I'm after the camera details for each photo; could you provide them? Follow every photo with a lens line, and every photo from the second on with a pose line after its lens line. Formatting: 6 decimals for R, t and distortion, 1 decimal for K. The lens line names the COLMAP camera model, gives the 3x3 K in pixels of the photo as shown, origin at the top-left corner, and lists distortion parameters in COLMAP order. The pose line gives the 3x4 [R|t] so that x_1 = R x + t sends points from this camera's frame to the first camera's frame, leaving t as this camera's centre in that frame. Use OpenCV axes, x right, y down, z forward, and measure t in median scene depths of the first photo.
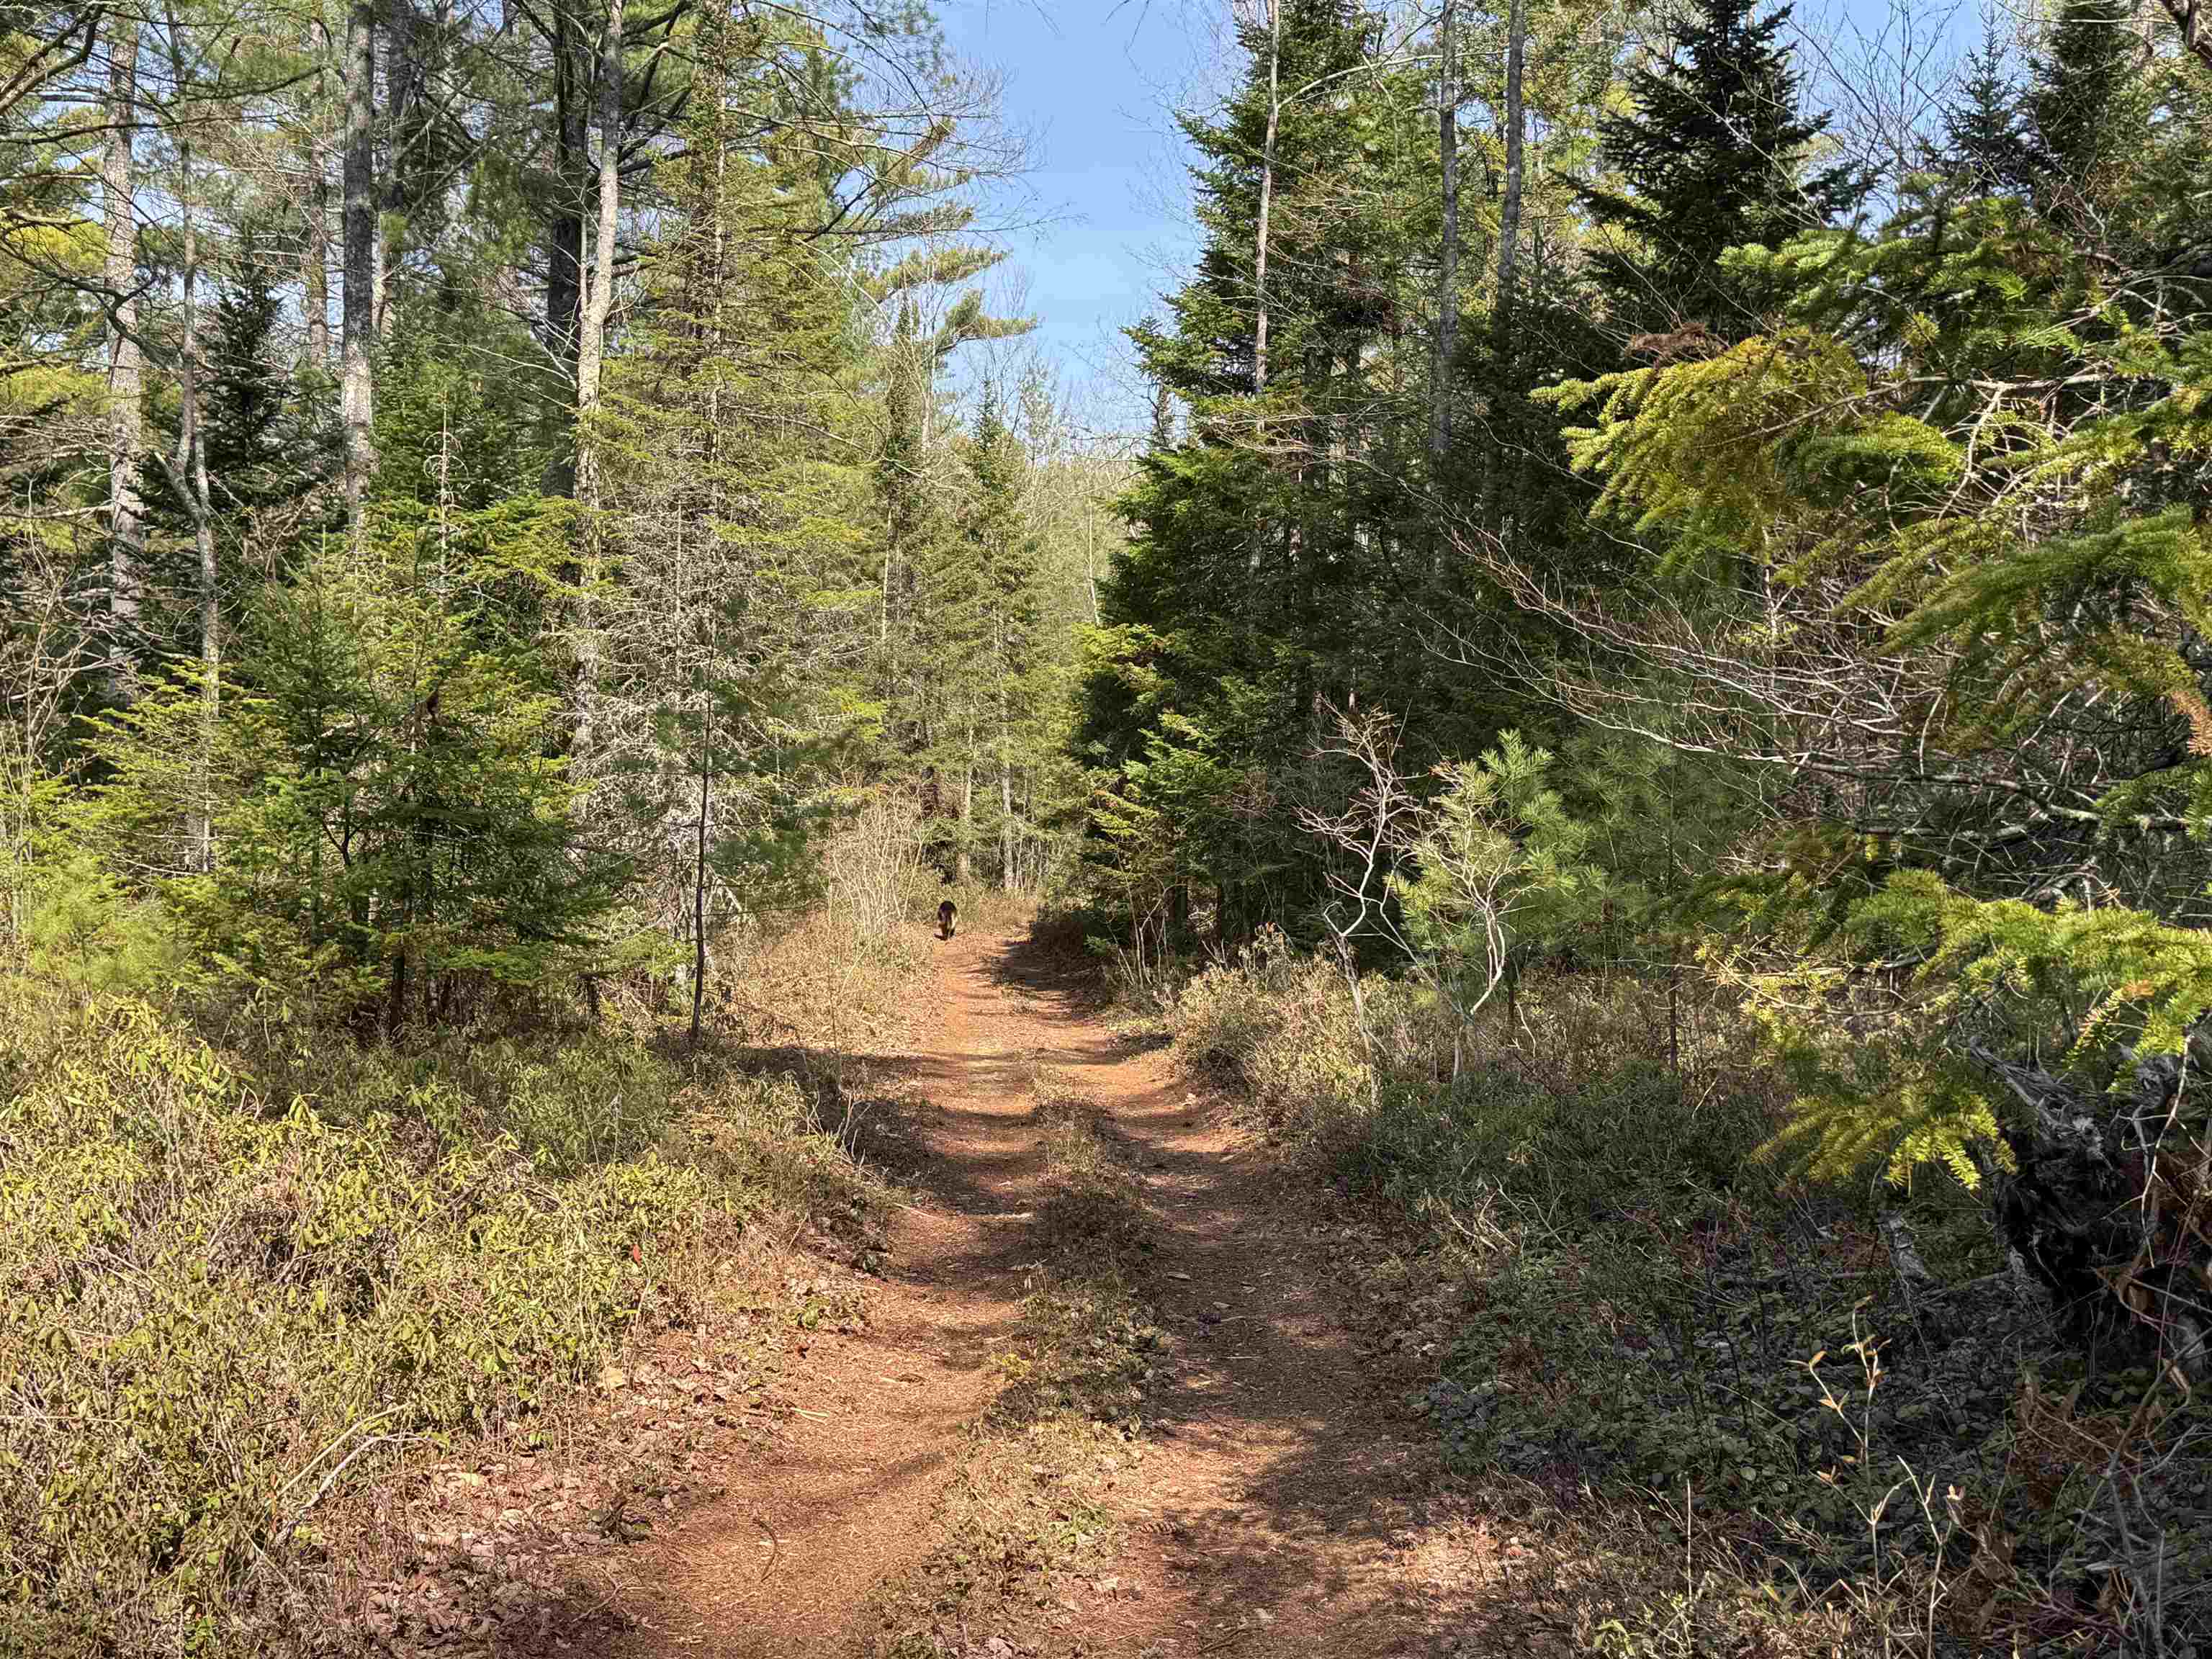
lens RADIAL K [[2536.1, 0, 1114.2], [0, 2536.1, 832.6], [0, 0, 1]] dist [0.219016, -0.463062]
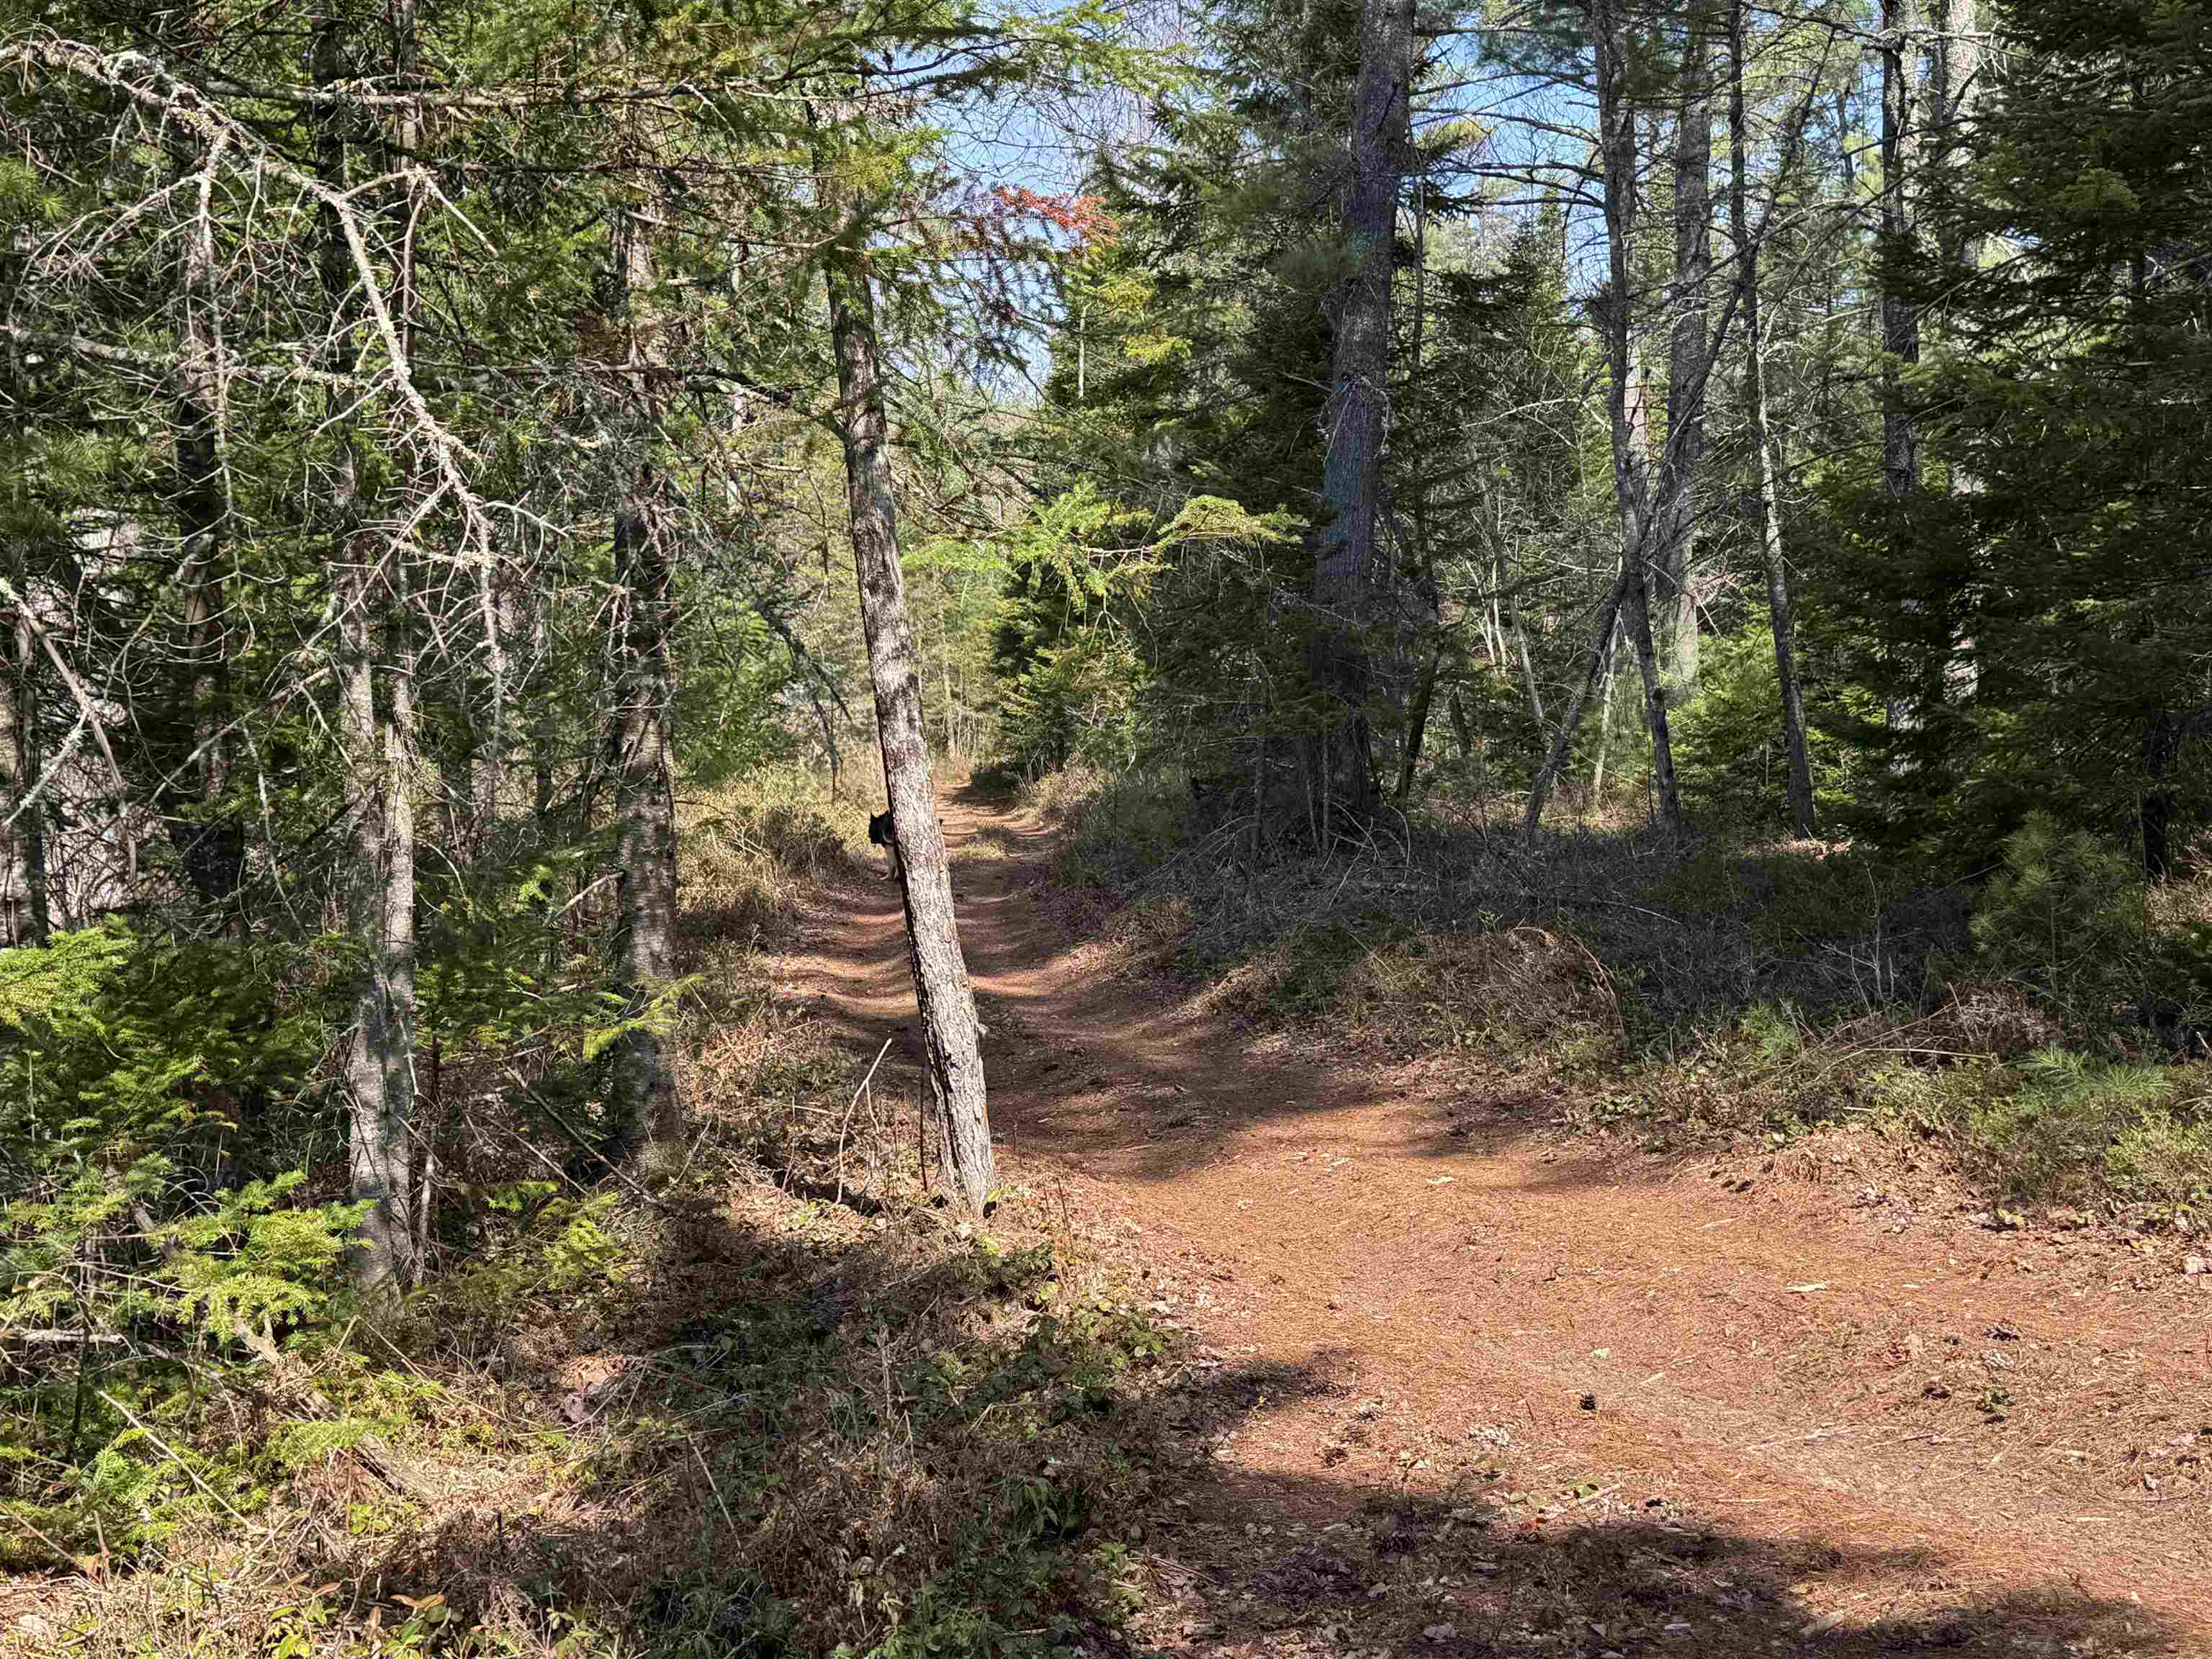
lens RADIAL K [[2536.1, 0, 1114.2], [0, 2536.1, 832.6], [0, 0, 1]] dist [0.219016, -0.463062]
pose [[0.998723, -0.044454, 0.023994, 0.022630], [0.043195, 0.997781, 0.050670, -0.004117], [-0.026194, -0.049569, 0.998427, -0.775506]]
